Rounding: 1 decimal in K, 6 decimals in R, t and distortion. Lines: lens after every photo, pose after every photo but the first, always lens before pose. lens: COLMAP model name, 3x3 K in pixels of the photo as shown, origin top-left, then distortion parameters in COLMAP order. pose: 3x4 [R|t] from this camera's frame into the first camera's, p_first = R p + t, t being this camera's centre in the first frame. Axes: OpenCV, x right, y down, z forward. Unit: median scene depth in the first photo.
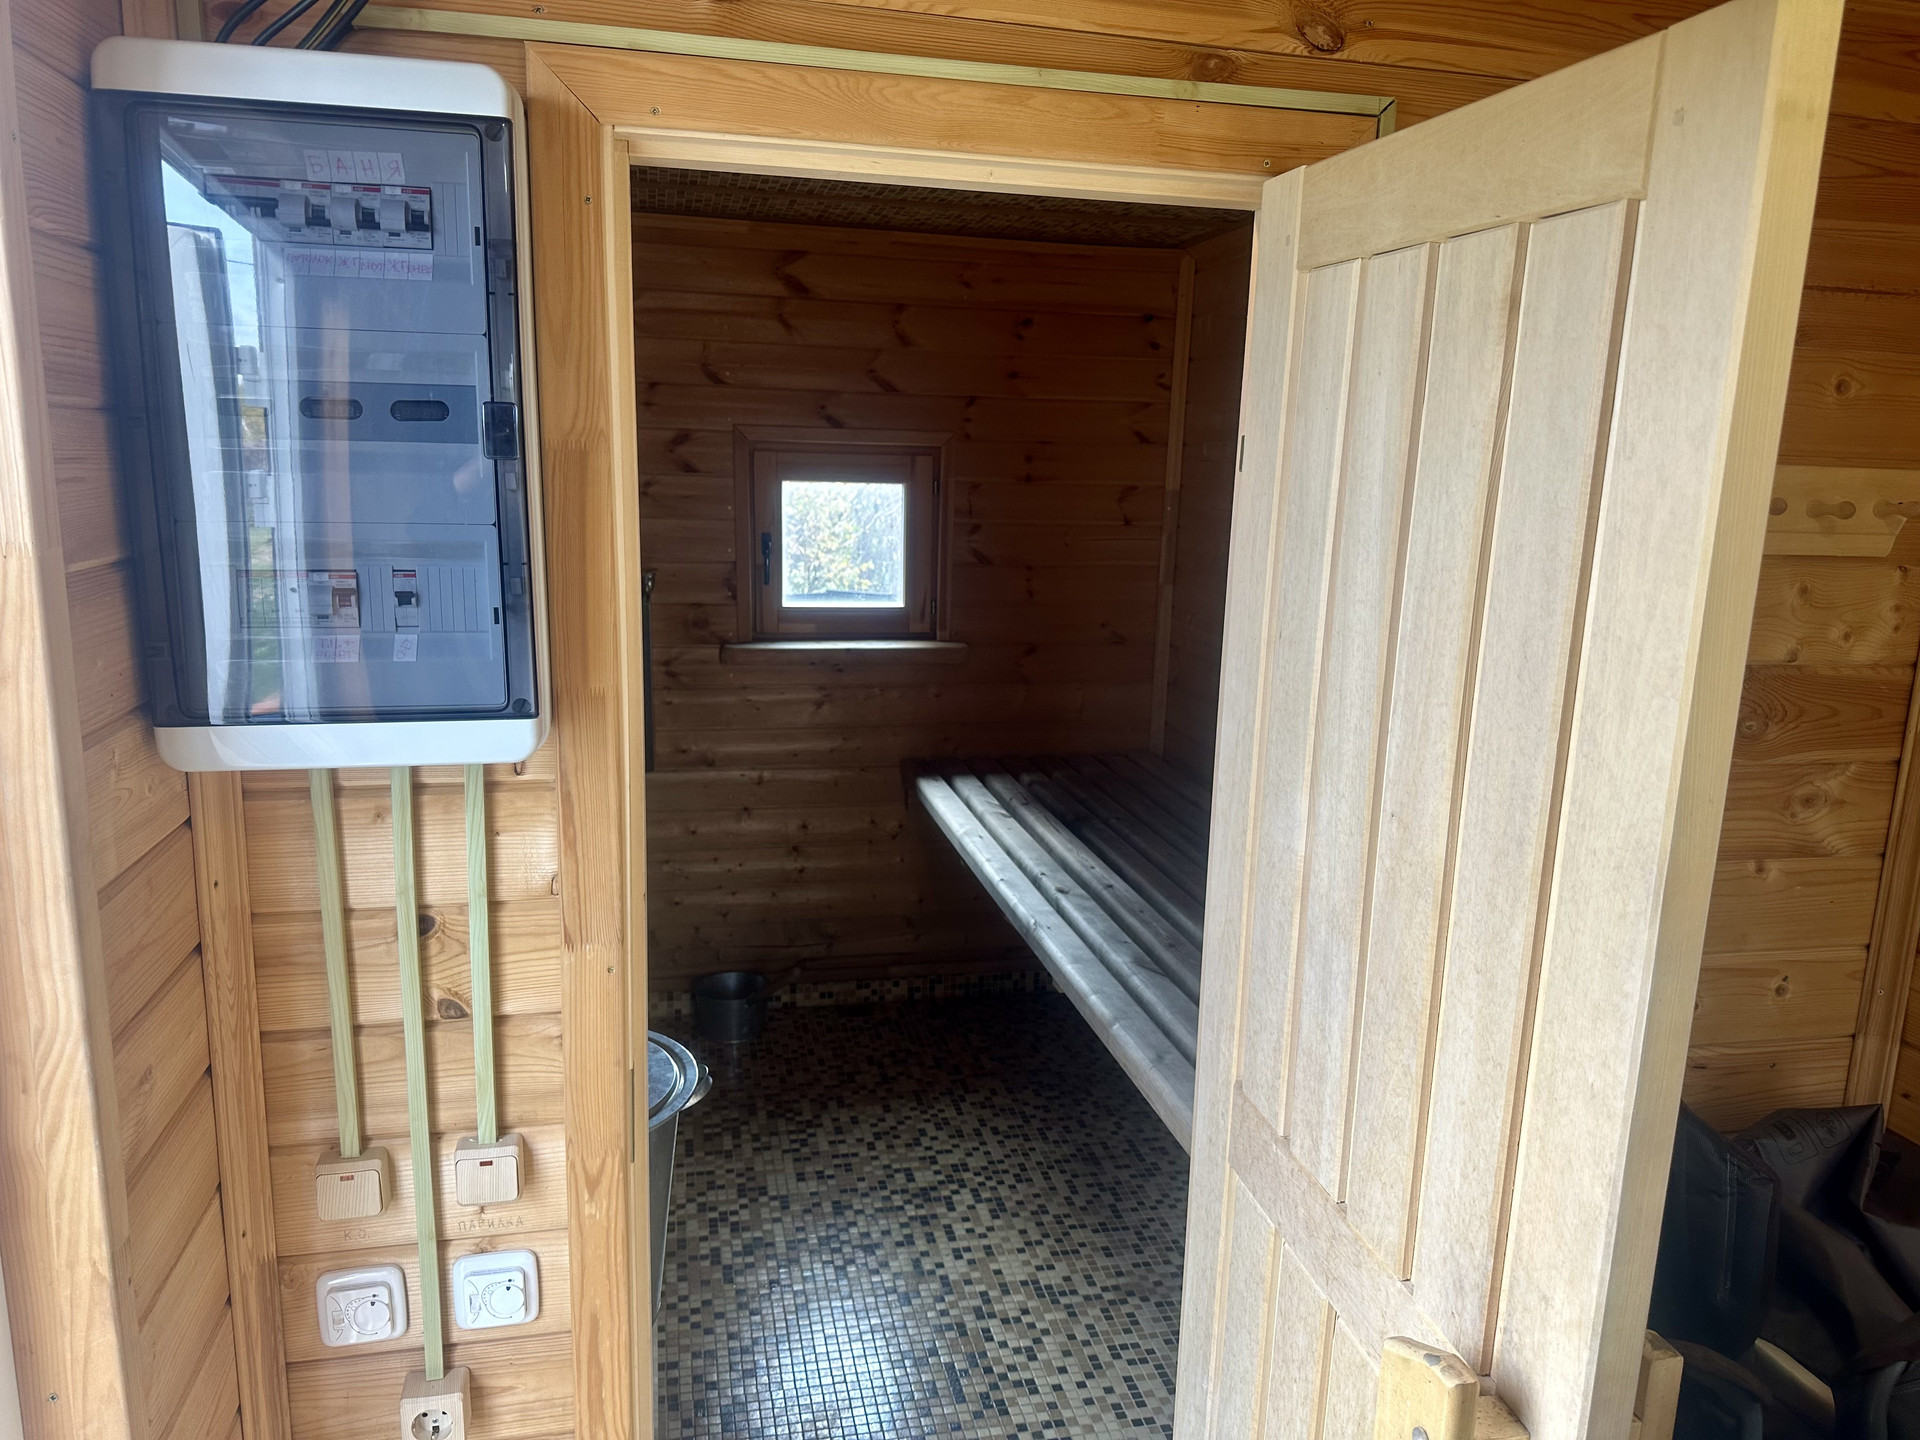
lens RADIAL K [[1350.8, 0, 958.1], [0, 1350.8, 717.9], [0, 0, 1]] dist [0.079882, -0.075120]
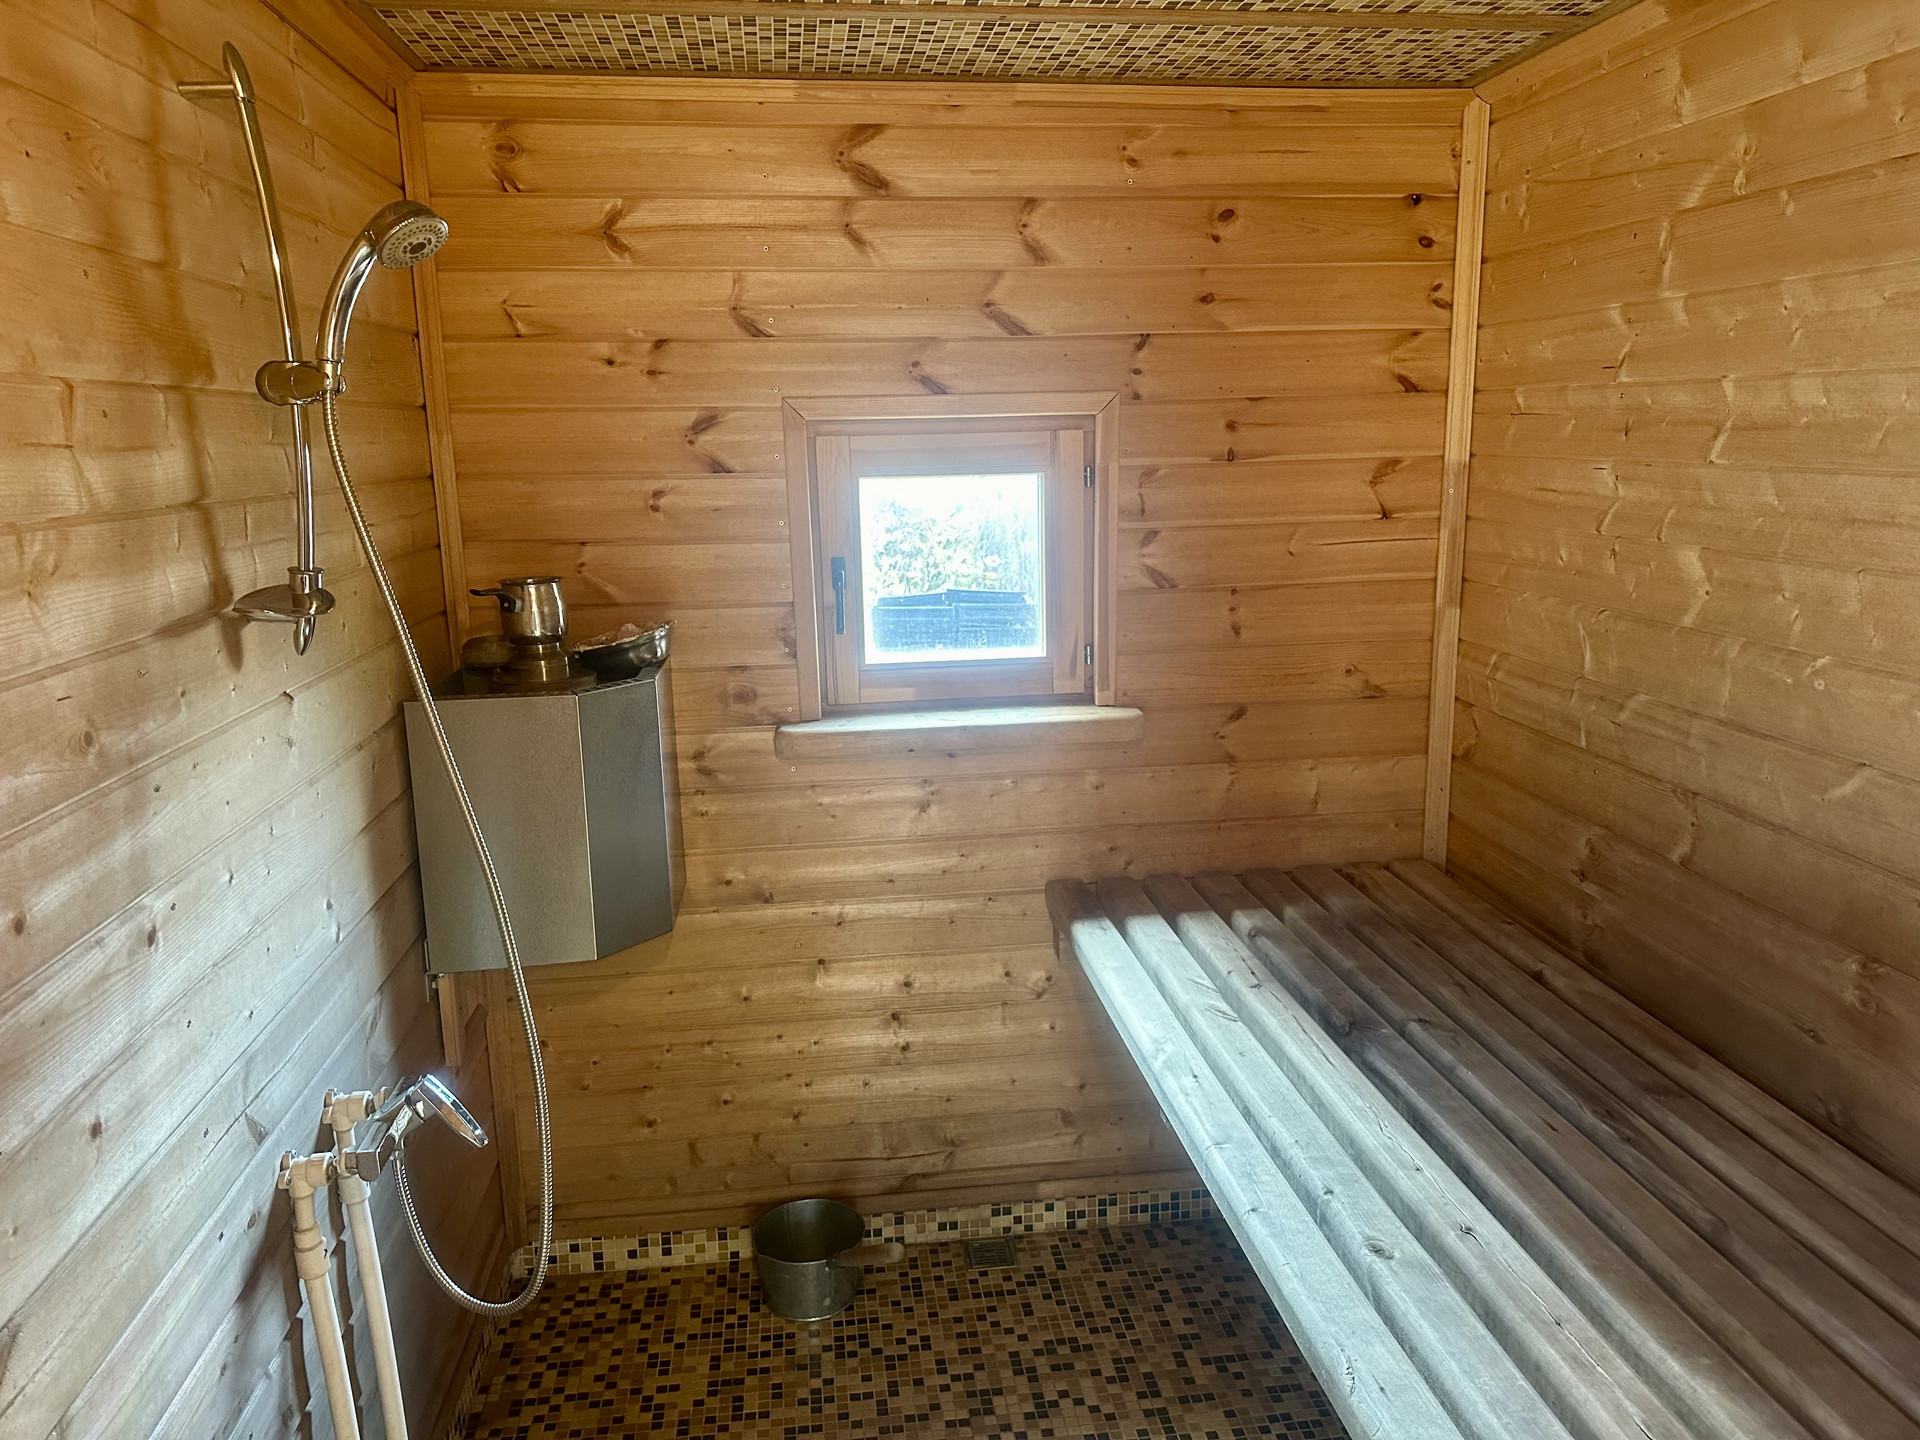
lens RADIAL K [[1350.8, 0, 945.0], [0, 1350.8, 703.5], [0, 0, 1]] dist [0.079882, -0.075120]
pose [[0.994119, -0.026885, -0.104903, -0.020531], [0.027477, 0.999614, 0.004203, -0.064926], [0.104750, -0.007061, 0.994474, 0.336507]]
